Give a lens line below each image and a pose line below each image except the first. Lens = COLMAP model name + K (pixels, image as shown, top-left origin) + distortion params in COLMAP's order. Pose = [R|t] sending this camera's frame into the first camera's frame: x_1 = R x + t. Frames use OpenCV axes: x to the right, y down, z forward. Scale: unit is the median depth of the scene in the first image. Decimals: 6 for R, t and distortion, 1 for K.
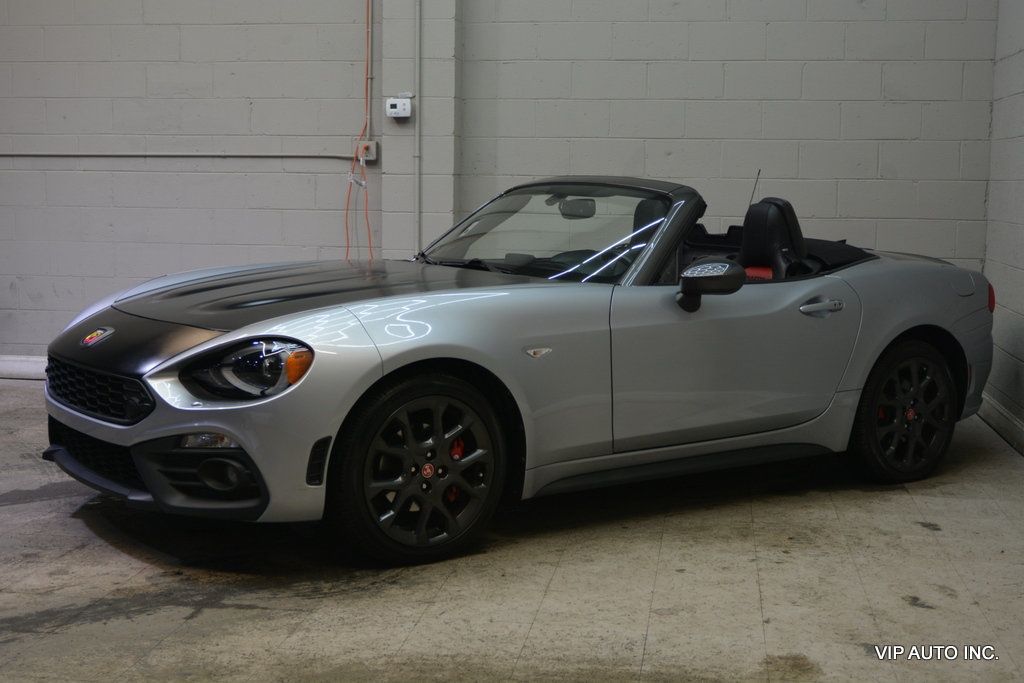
lens RADIAL K [[1411.4, 0, 514.7], [0, 1411.4, 341.9], [0, 0, 1]] dist [0.003174, -0.032040]
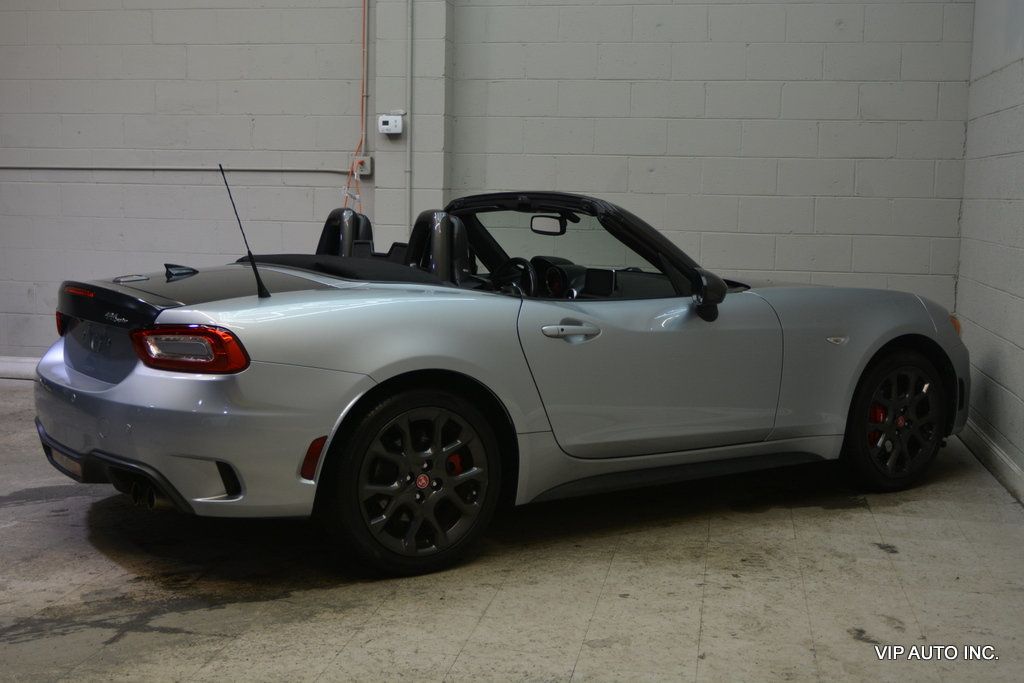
lens RADIAL K [[1275.1, 0, 510.2], [0, 1275.1, 340.1], [0, 0, 1]] dist [-0.013093, -0.002407]
pose [[0.999420, 0.010579, -0.032367, 0.054585], [-0.010526, 0.999943, 0.001794, -0.014001], [0.032384, -0.001453, 0.999474, 0.092942]]
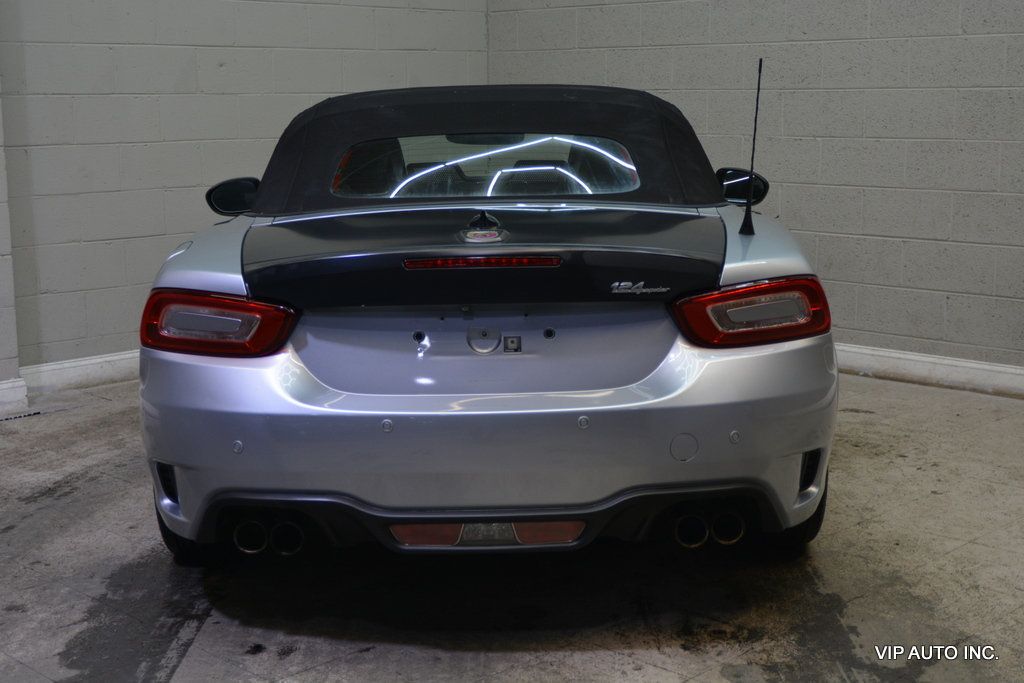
lens RADIAL K [[1397.4, 0, 514.4], [0, 1397.4, 338.5], [0, 0, 1]] dist [-0.001293, -0.026015]
pose [[0.585898, -0.155684, 0.795290, -0.680541], [0.106803, 0.987647, 0.114657, -0.073120], [-0.803316, 0.017762, 0.595288, 0.547862]]
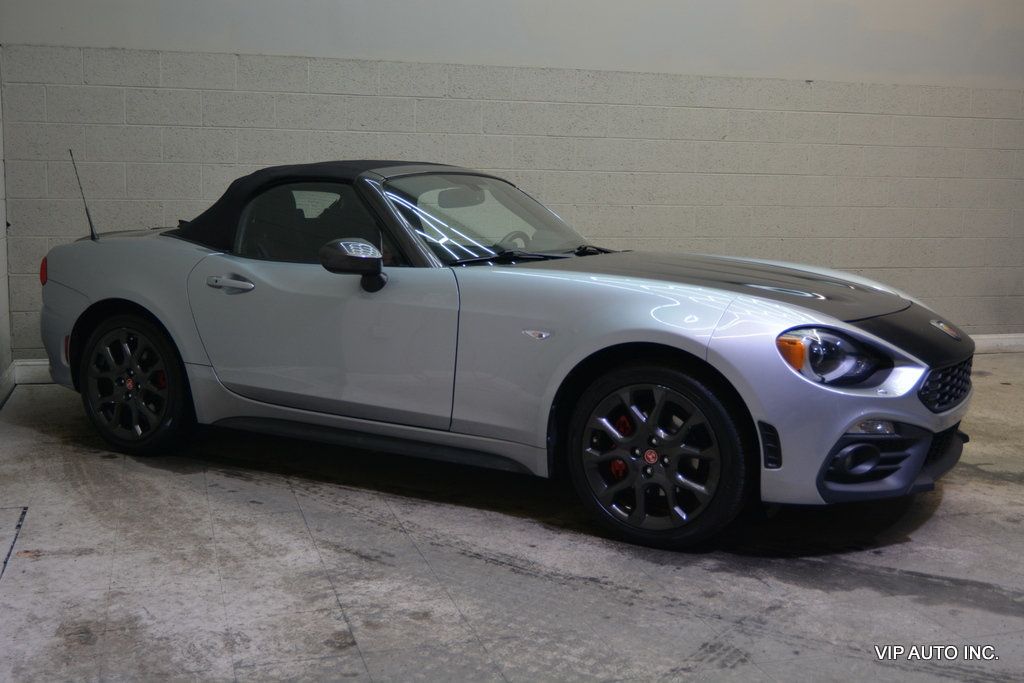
lens RADIAL K [[1122.2, 0, 508.8], [0, 1122.2, 342.3], [0, 0, 1]] dist [-0.015204, -0.003869]
pose [[-0.427783, -0.149323, 0.891462, -0.801218], [0.082352, 0.975719, 0.202954, -0.169231], [-0.900122, 0.160234, -0.405099, 1.441145]]
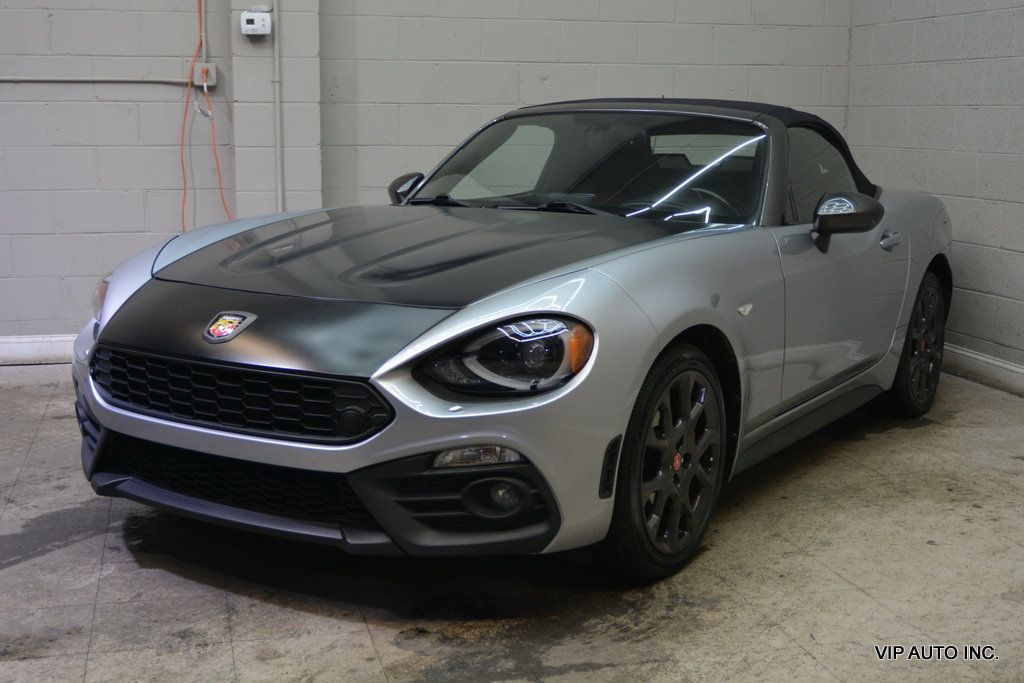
lens RADIAL K [[1359.2, 0, 513.6], [0, 1359.2, 343.1], [0, 0, 1]] dist [-0.007675, 0.000513]
pose [[0.924498, -0.070443, 0.374622, -0.372451], [0.049097, 0.996595, 0.066235, -0.029829], [-0.378012, -0.042842, 0.924809, 0.255064]]
